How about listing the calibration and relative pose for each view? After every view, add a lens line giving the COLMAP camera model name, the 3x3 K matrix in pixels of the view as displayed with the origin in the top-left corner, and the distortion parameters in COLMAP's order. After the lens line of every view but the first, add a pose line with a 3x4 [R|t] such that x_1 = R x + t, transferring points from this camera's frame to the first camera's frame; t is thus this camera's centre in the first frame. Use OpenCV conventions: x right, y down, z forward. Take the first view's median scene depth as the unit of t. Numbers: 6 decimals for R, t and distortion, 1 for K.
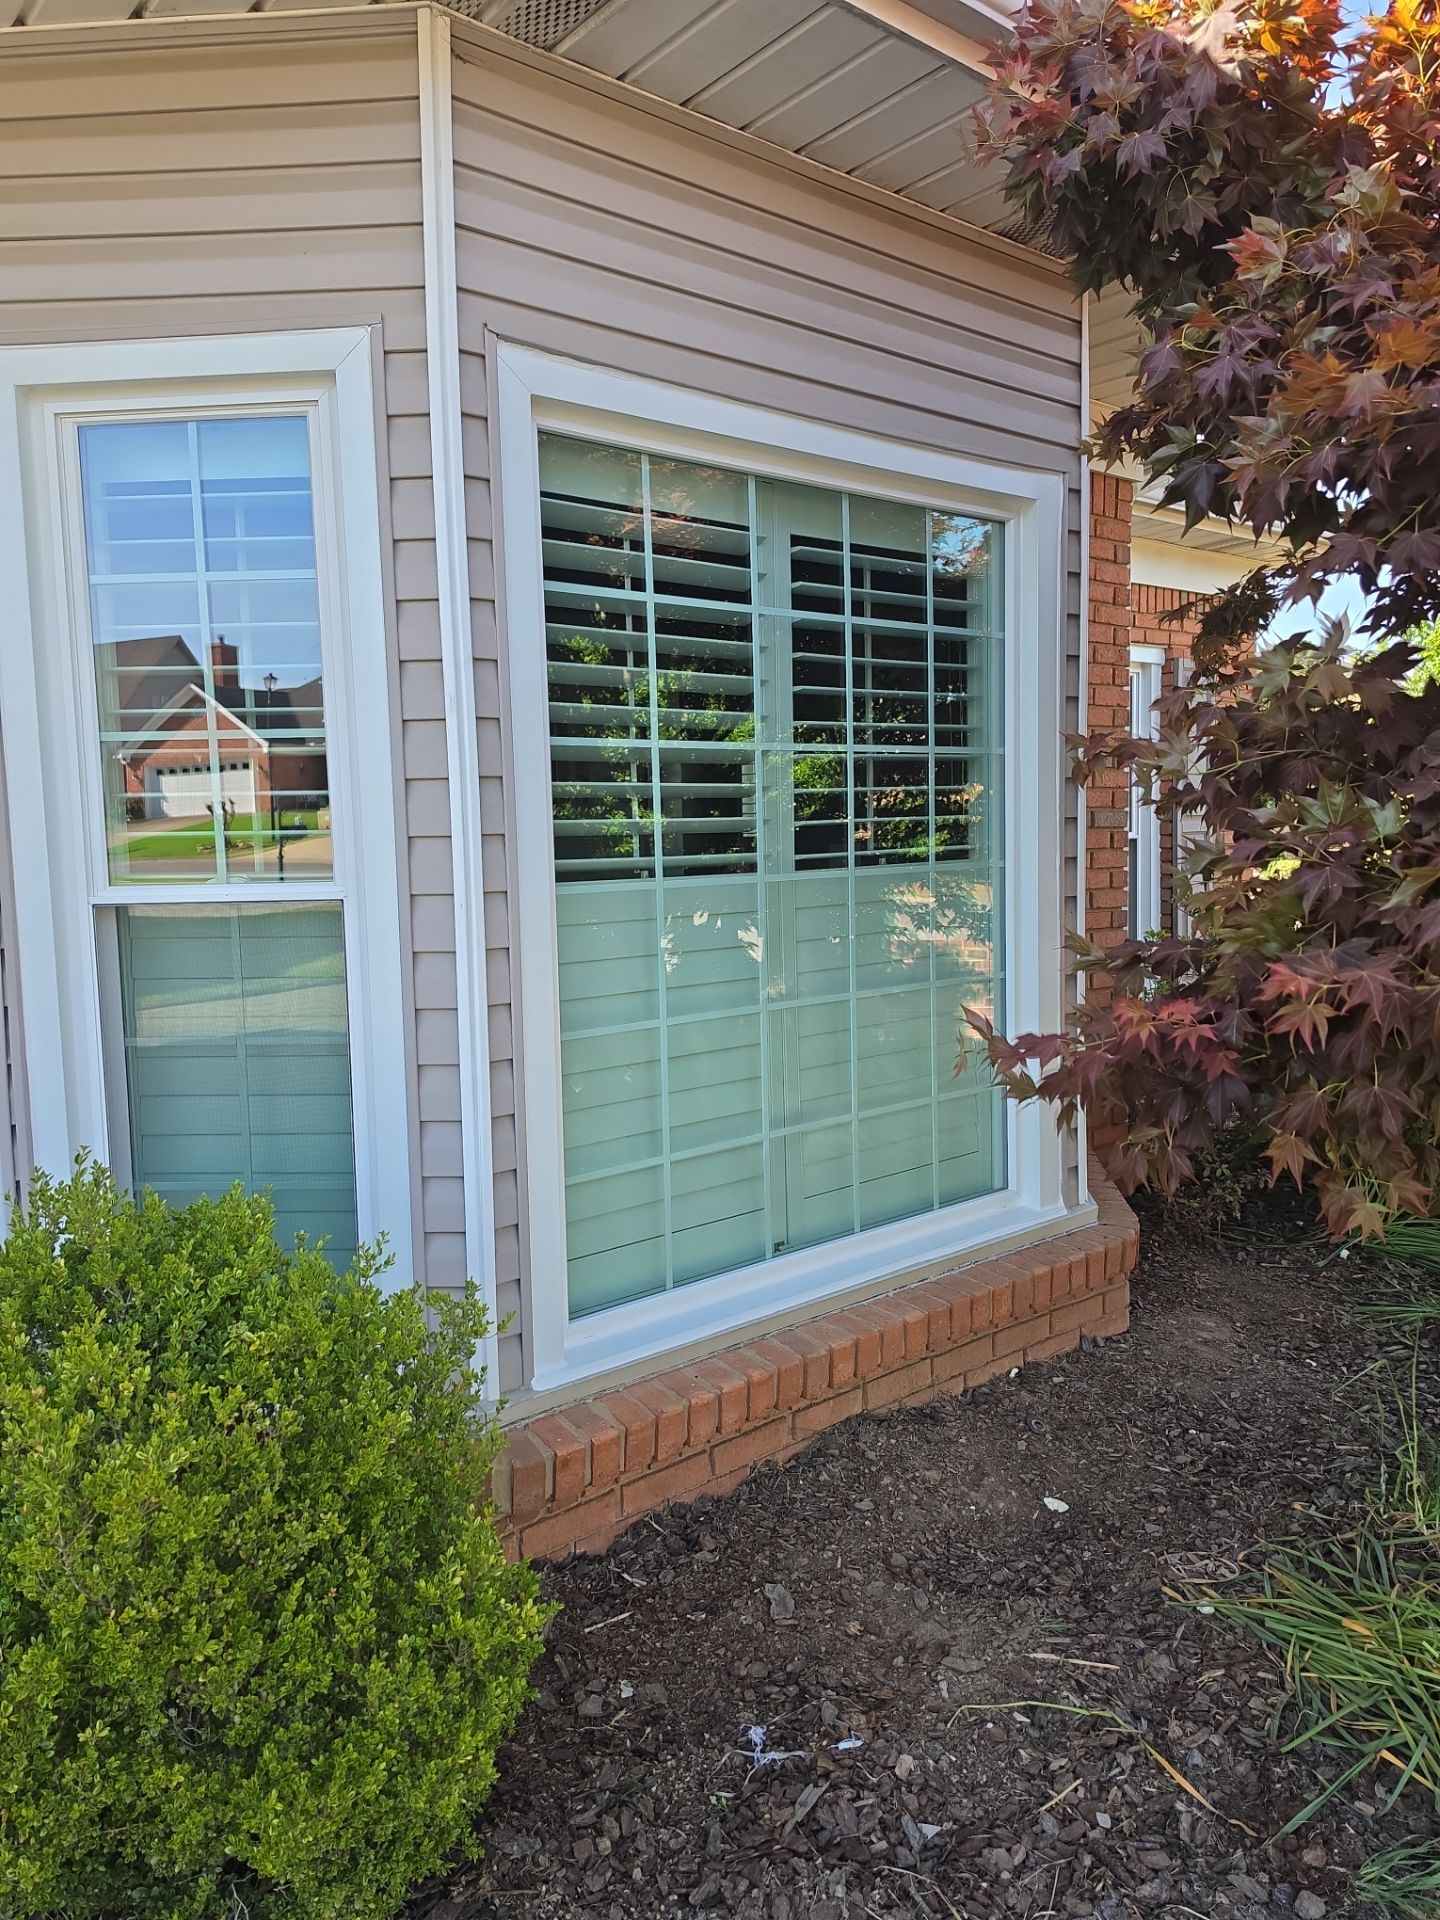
lens RADIAL K [[1351.5, 0, 720.0], [0, 1351.5, 960.0], [0, 0, 1]] dist [0.050155, -0.060796]
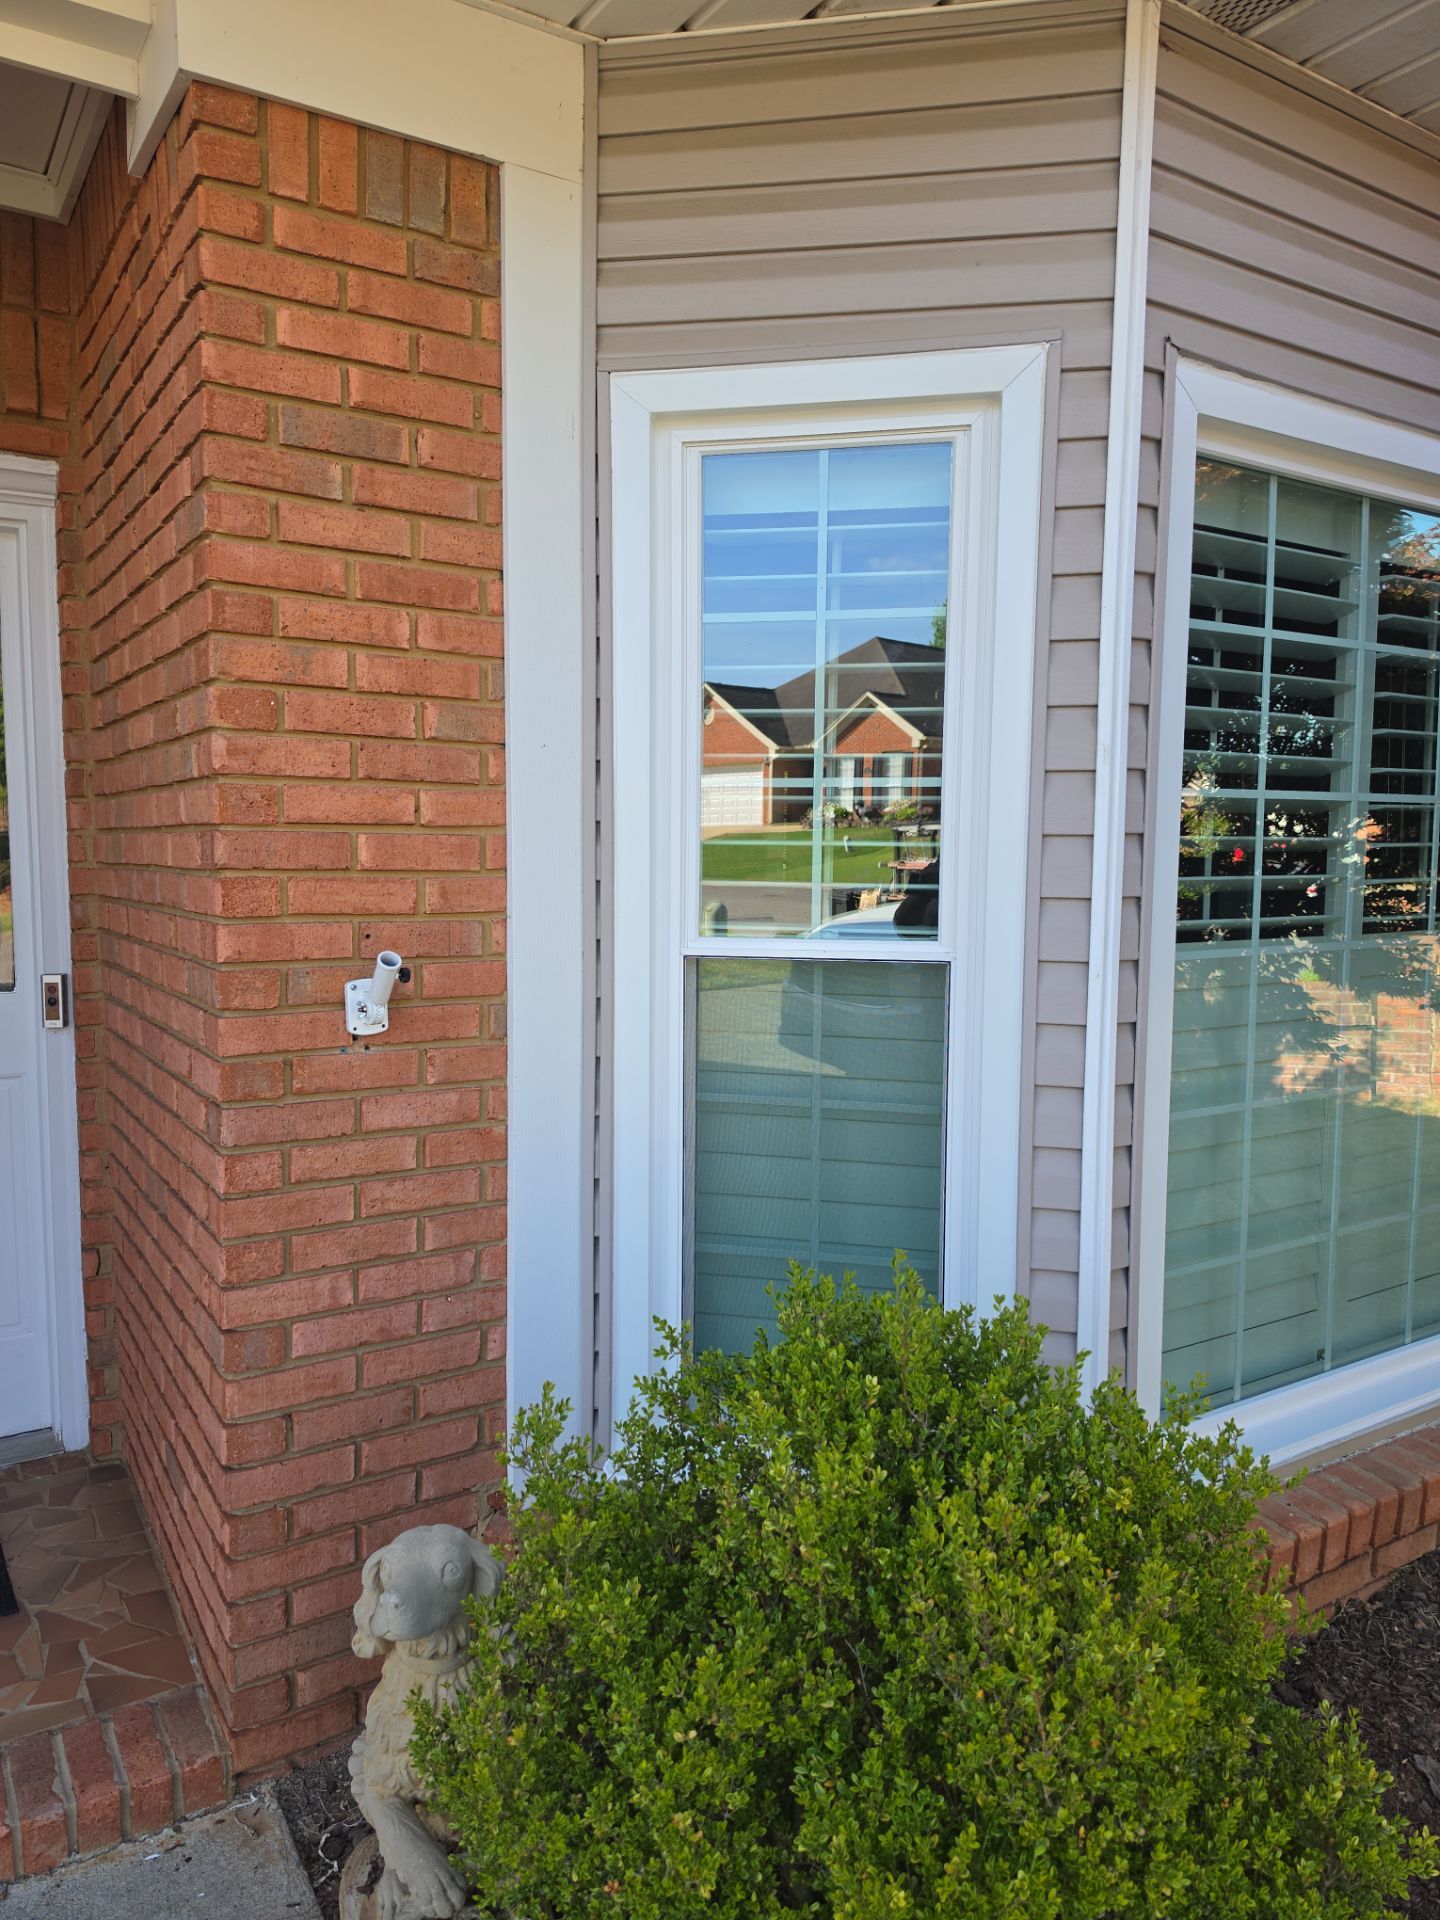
lens RADIAL K [[1360.6, 0, 720.0], [0, 1360.6, 960.0], [0, 0, 1]] dist [0.003929, -0.000451]
pose [[0.989909, 0.041806, -0.135398, -0.316181], [-0.042008, 0.999116, 0.001364, -0.041741], [0.135336, 0.004337, 0.990790, 0.063334]]
